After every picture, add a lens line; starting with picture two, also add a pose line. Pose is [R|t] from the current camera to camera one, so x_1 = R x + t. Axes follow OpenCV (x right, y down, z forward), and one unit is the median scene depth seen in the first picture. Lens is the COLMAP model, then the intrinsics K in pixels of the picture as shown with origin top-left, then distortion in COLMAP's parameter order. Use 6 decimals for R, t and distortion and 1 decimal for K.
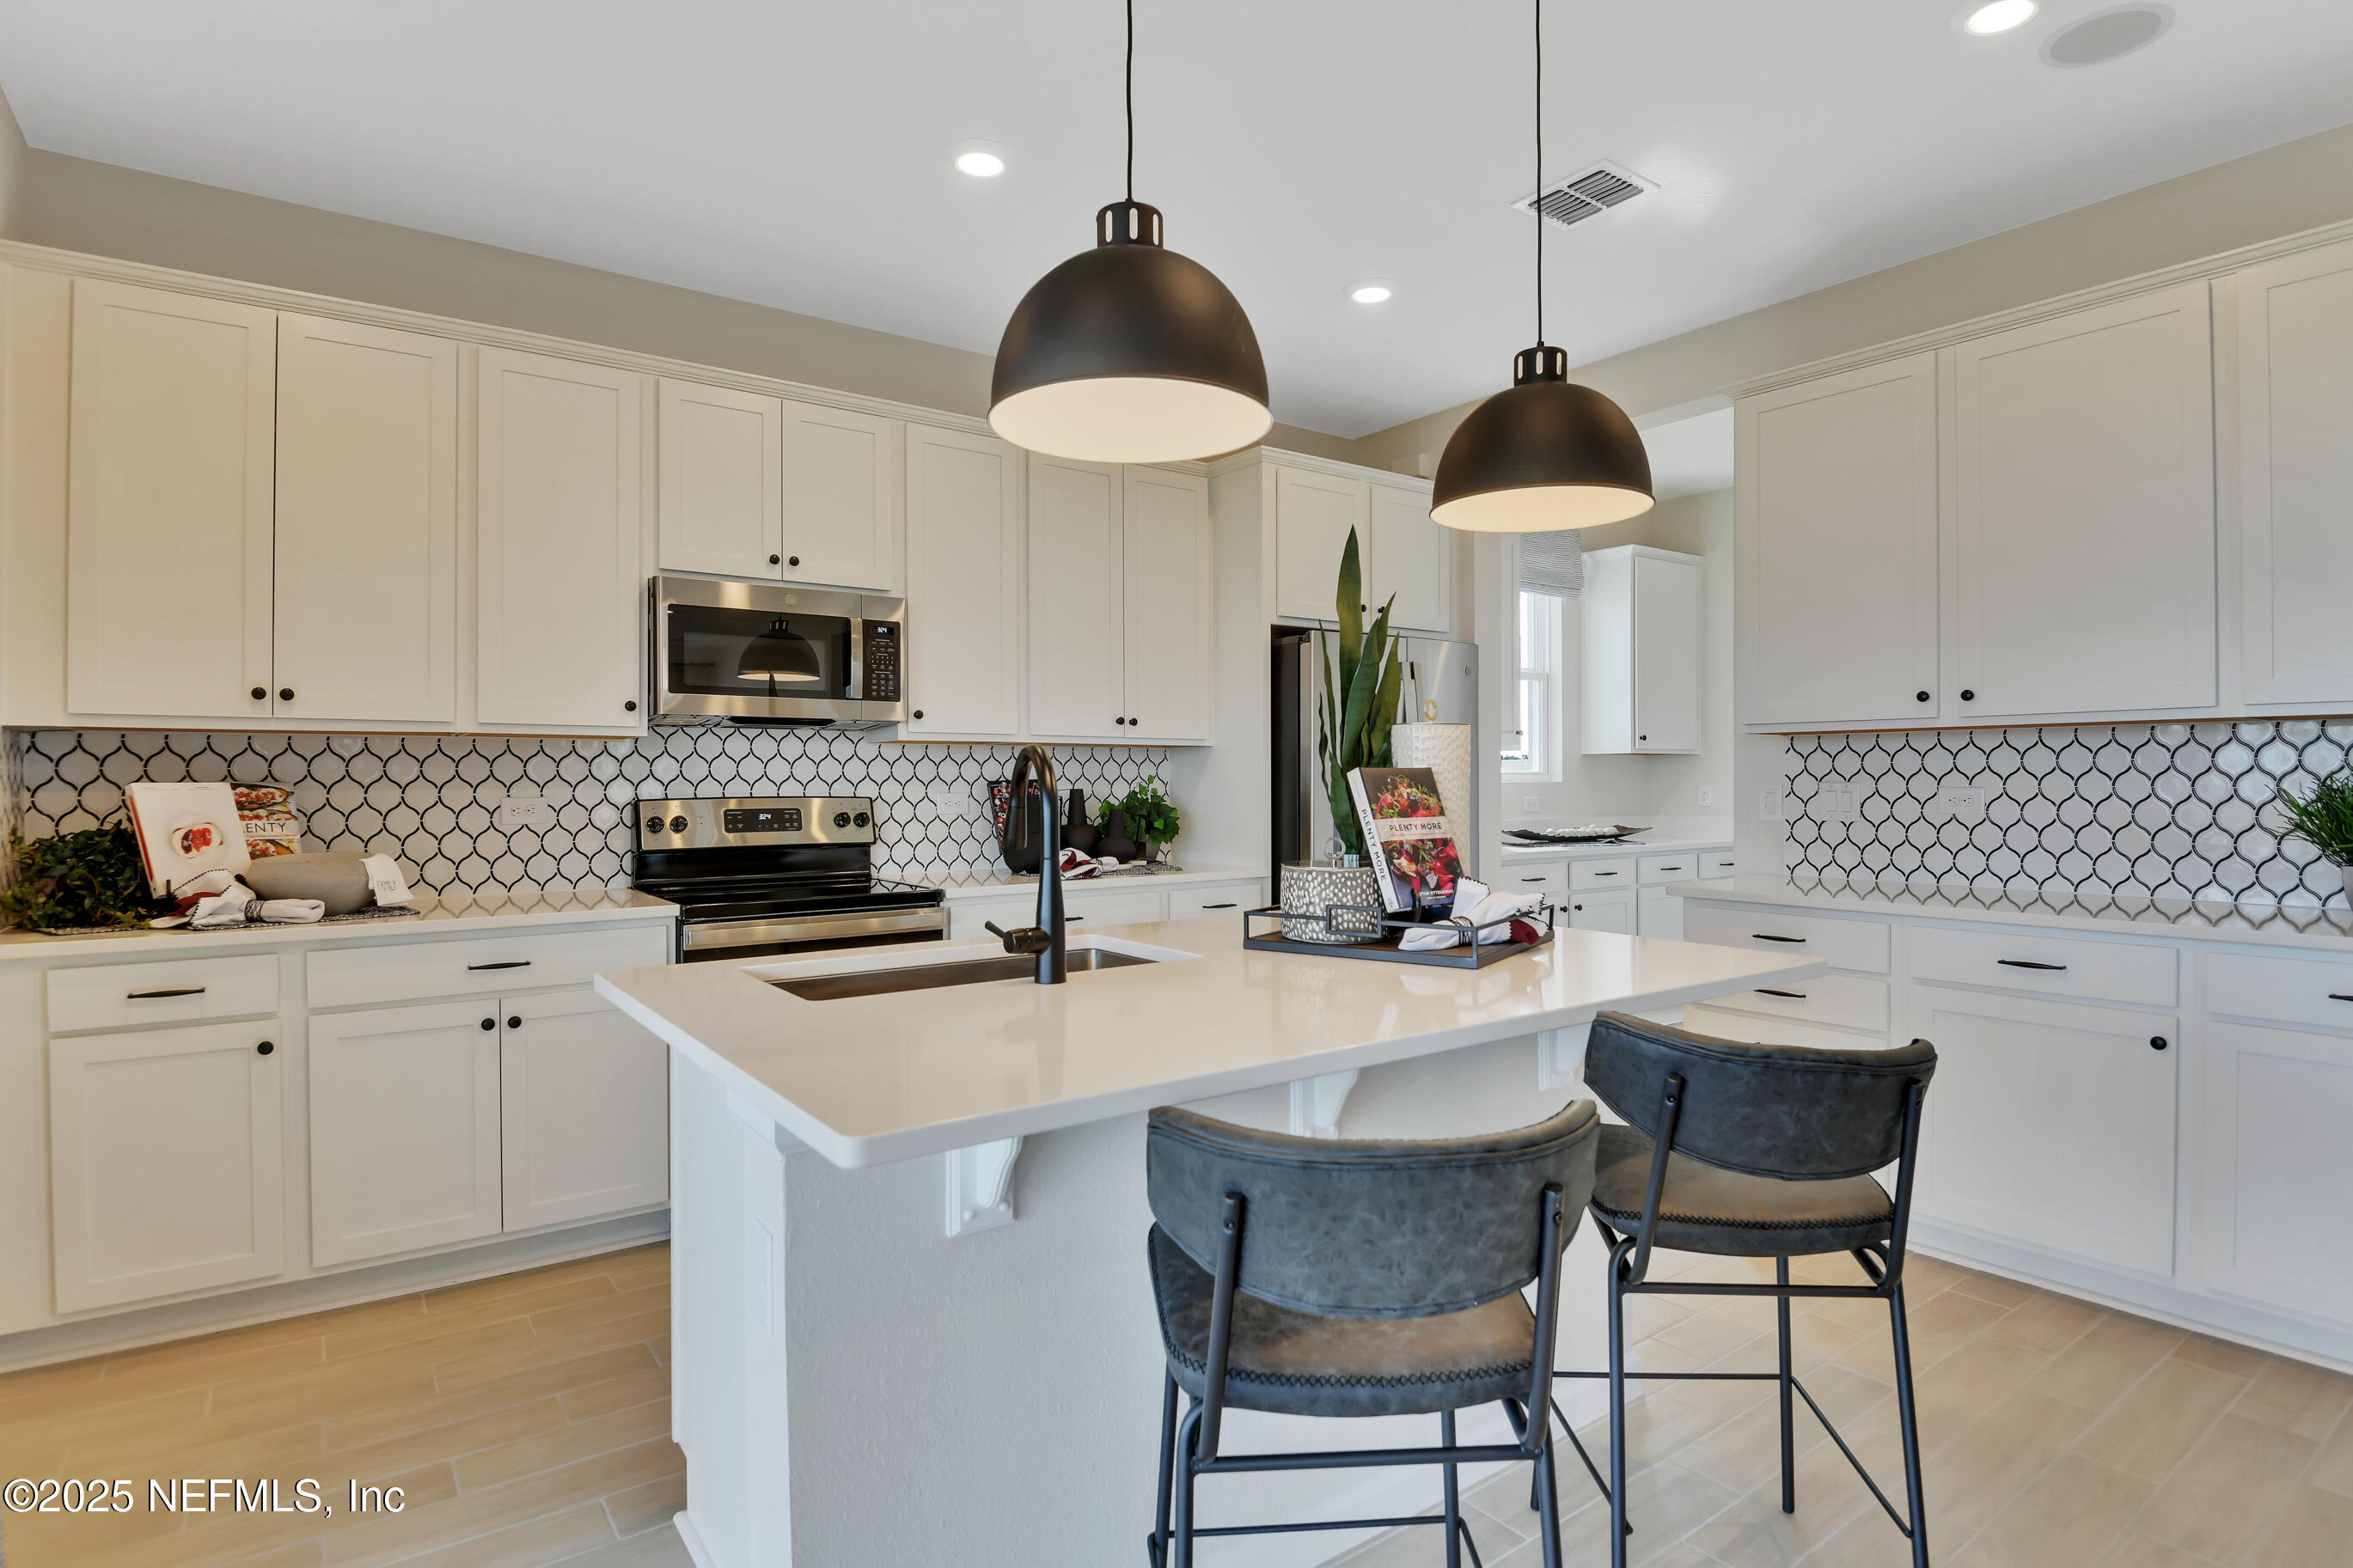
lens RADIAL K [[1210.4, 0, 1183.1], [0, 1210.4, 750.6], [0, 0, 1]] dist [0.001919, 0.000432]
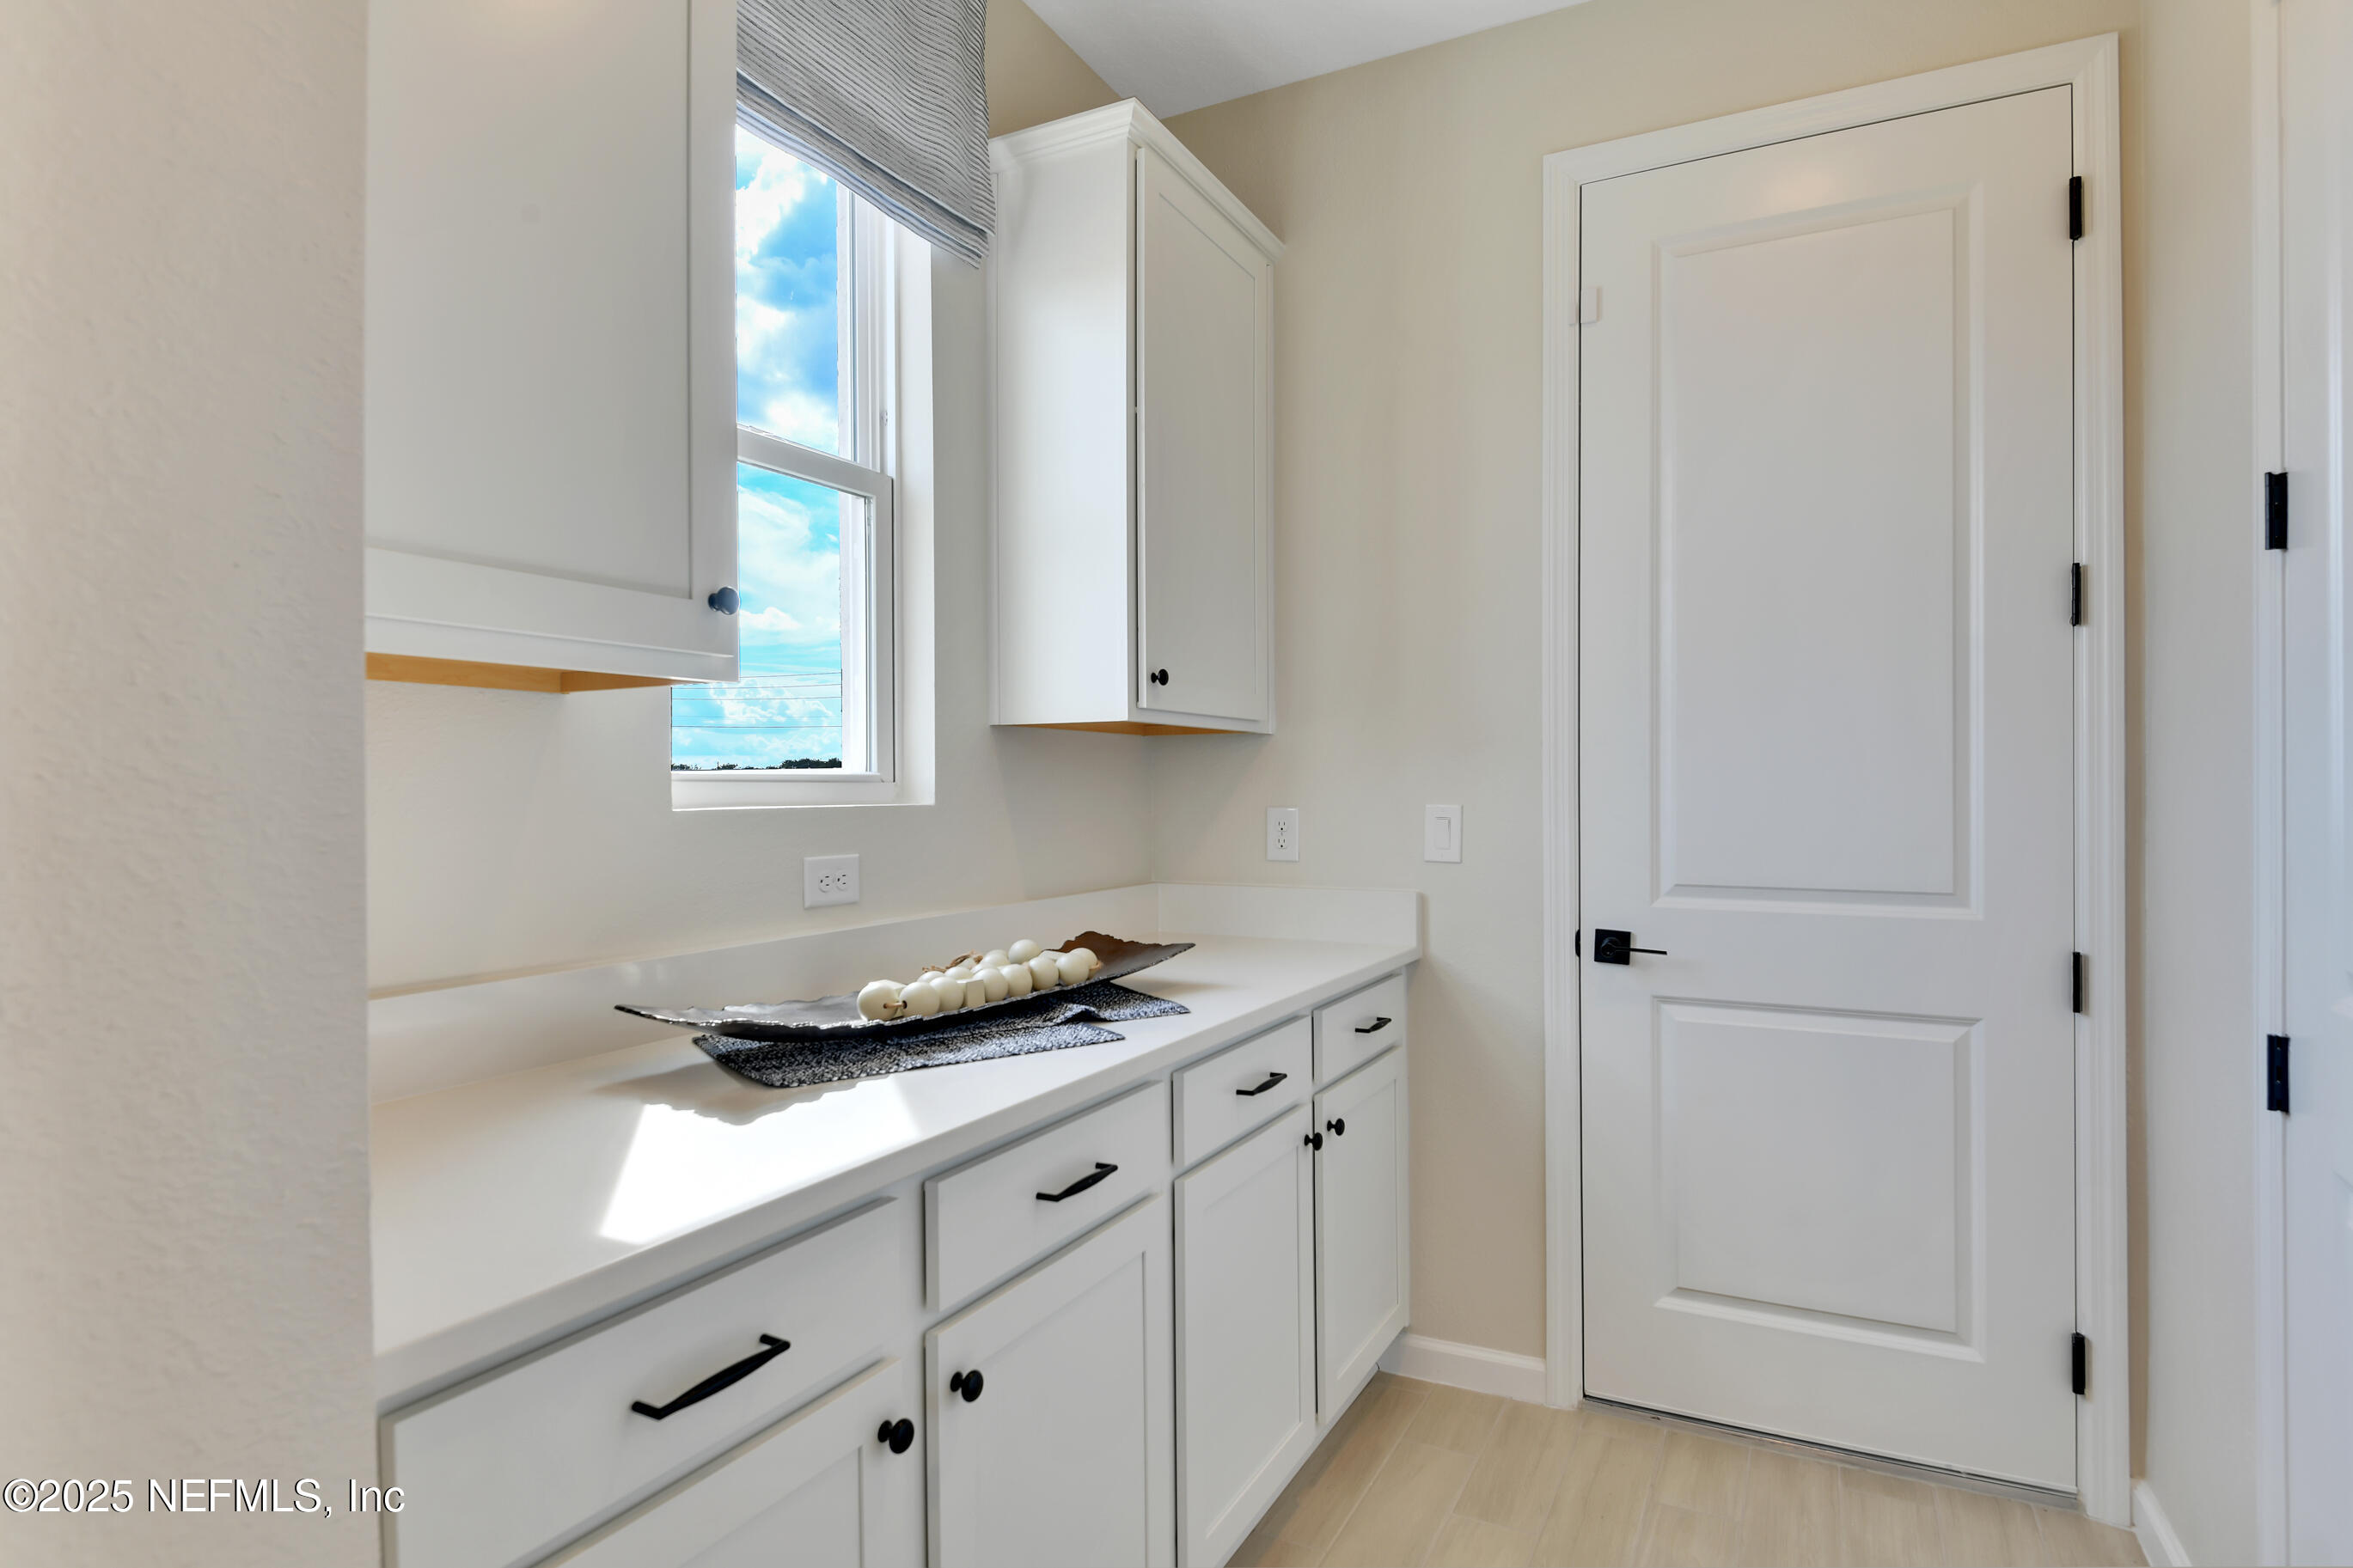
lens RADIAL K [[1259.4, 0, 1176.5], [0, 1259.4, 784.0], [0, 0, 1]] dist [-0.000897, 0.000041]
pose [[0.894955, -0.001476, 0.446155, 0.225540], [-0.004114, 0.999925, 0.011561, 0.015406], [-0.446138, -0.012182, 0.894881, 0.679534]]
